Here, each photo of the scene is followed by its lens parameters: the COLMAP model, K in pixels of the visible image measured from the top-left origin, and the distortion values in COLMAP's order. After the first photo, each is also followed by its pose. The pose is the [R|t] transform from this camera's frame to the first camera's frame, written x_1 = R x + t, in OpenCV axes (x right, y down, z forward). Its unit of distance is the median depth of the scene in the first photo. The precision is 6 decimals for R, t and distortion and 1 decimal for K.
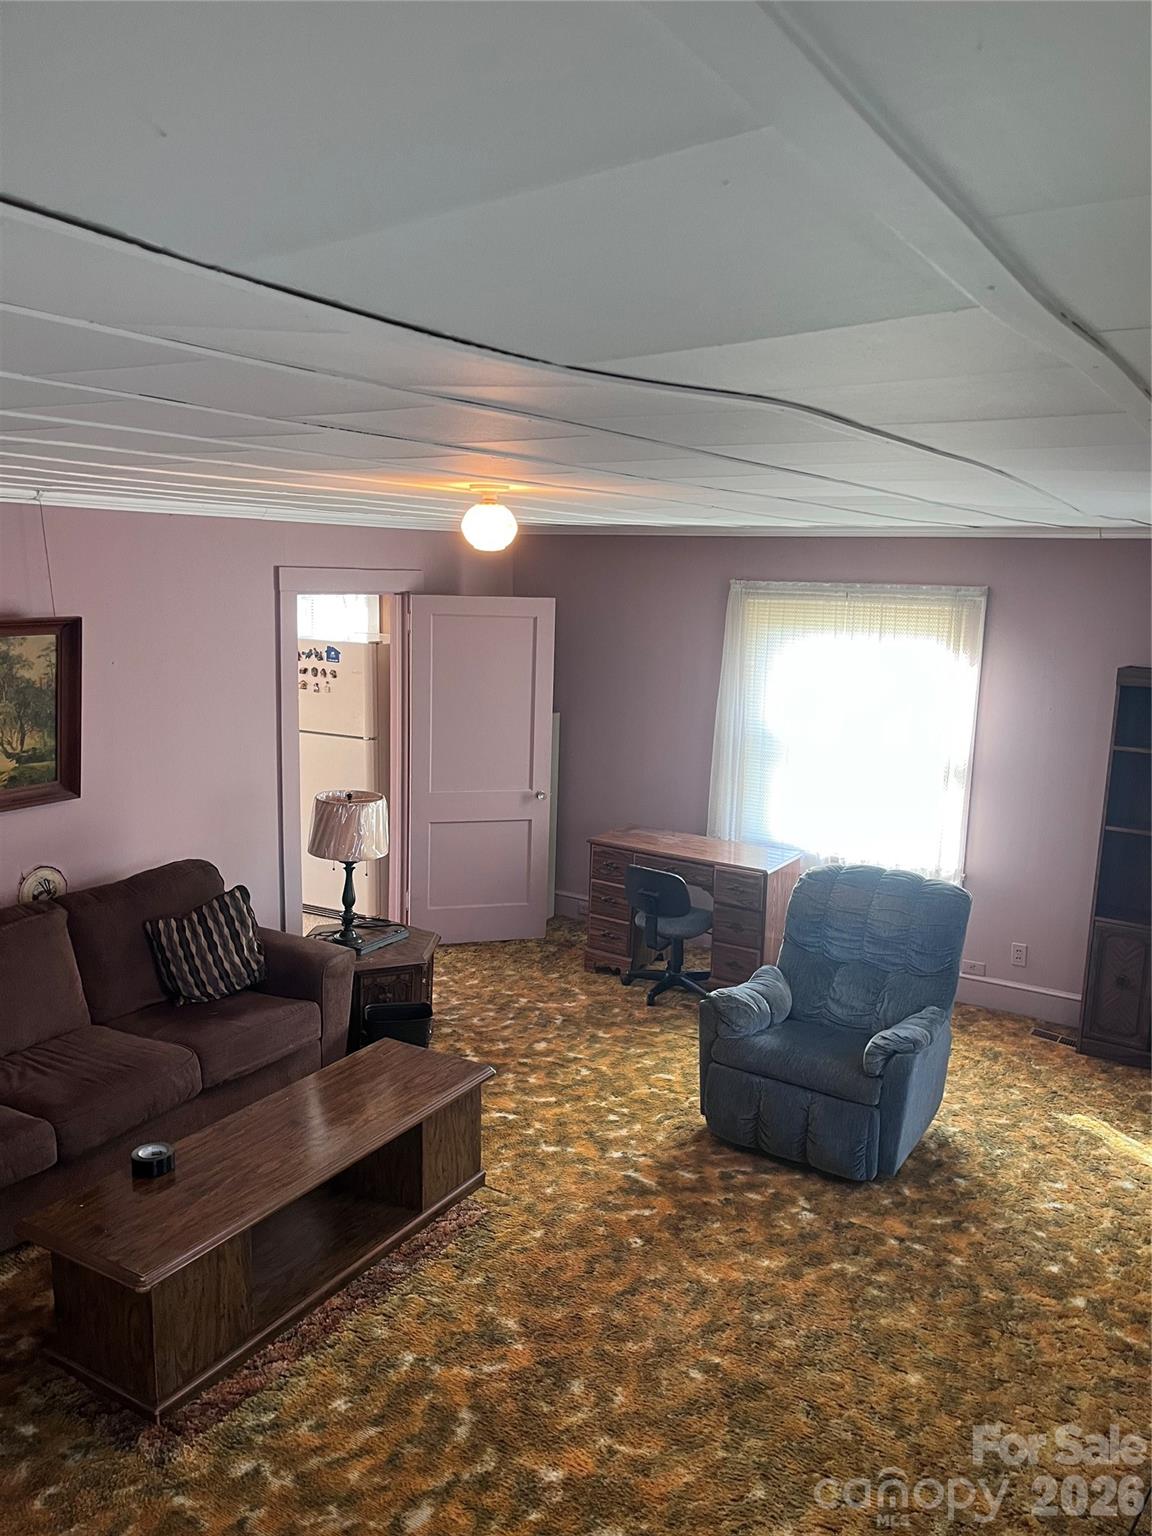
lens RADIAL K [[1161.2, 0, 576.3], [0, 1161.2, 769.4], [0, 0, 1]] dist [0.048036, 0.003317]
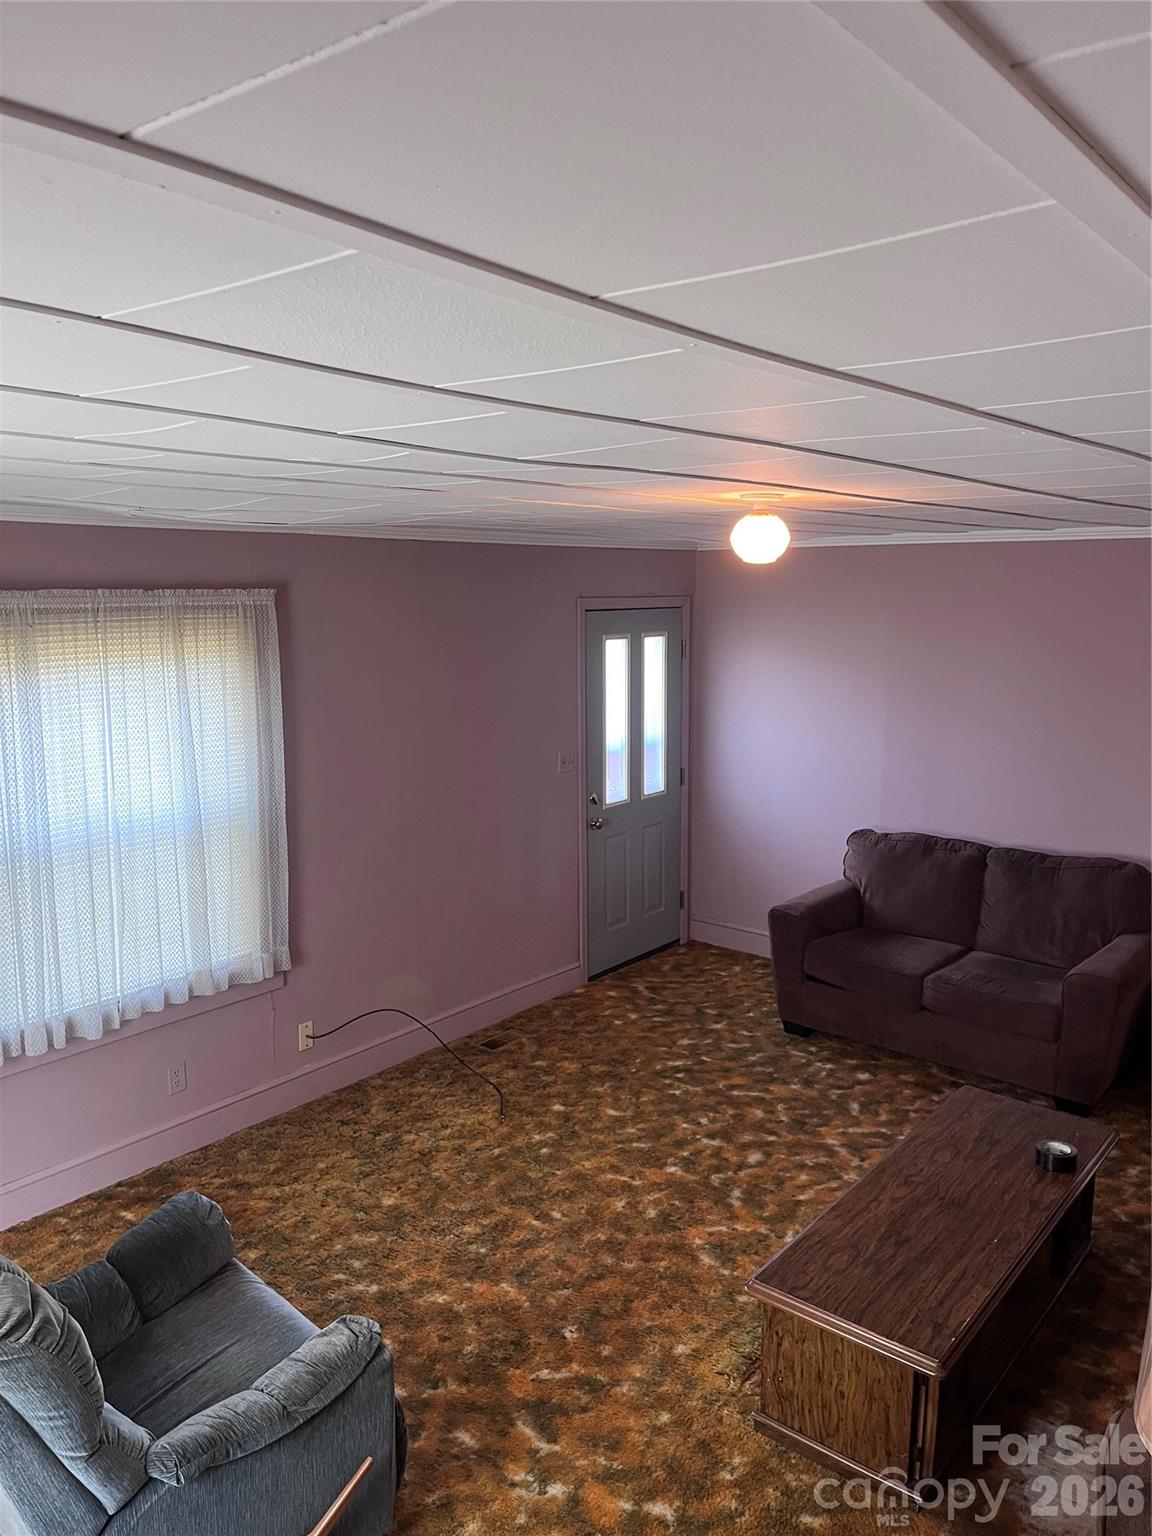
lens RADIAL K [[1161.2, 0, 575.3], [0, 1161.2, 768.3], [0, 0, 1]] dist [0.048036, 0.003317]
pose [[-0.991060, -0.048338, 0.124355, -0.048406], [-0.005016, 0.944901, 0.327319, -0.330019], [-0.133325, 0.323769, -0.936695, 1.904717]]
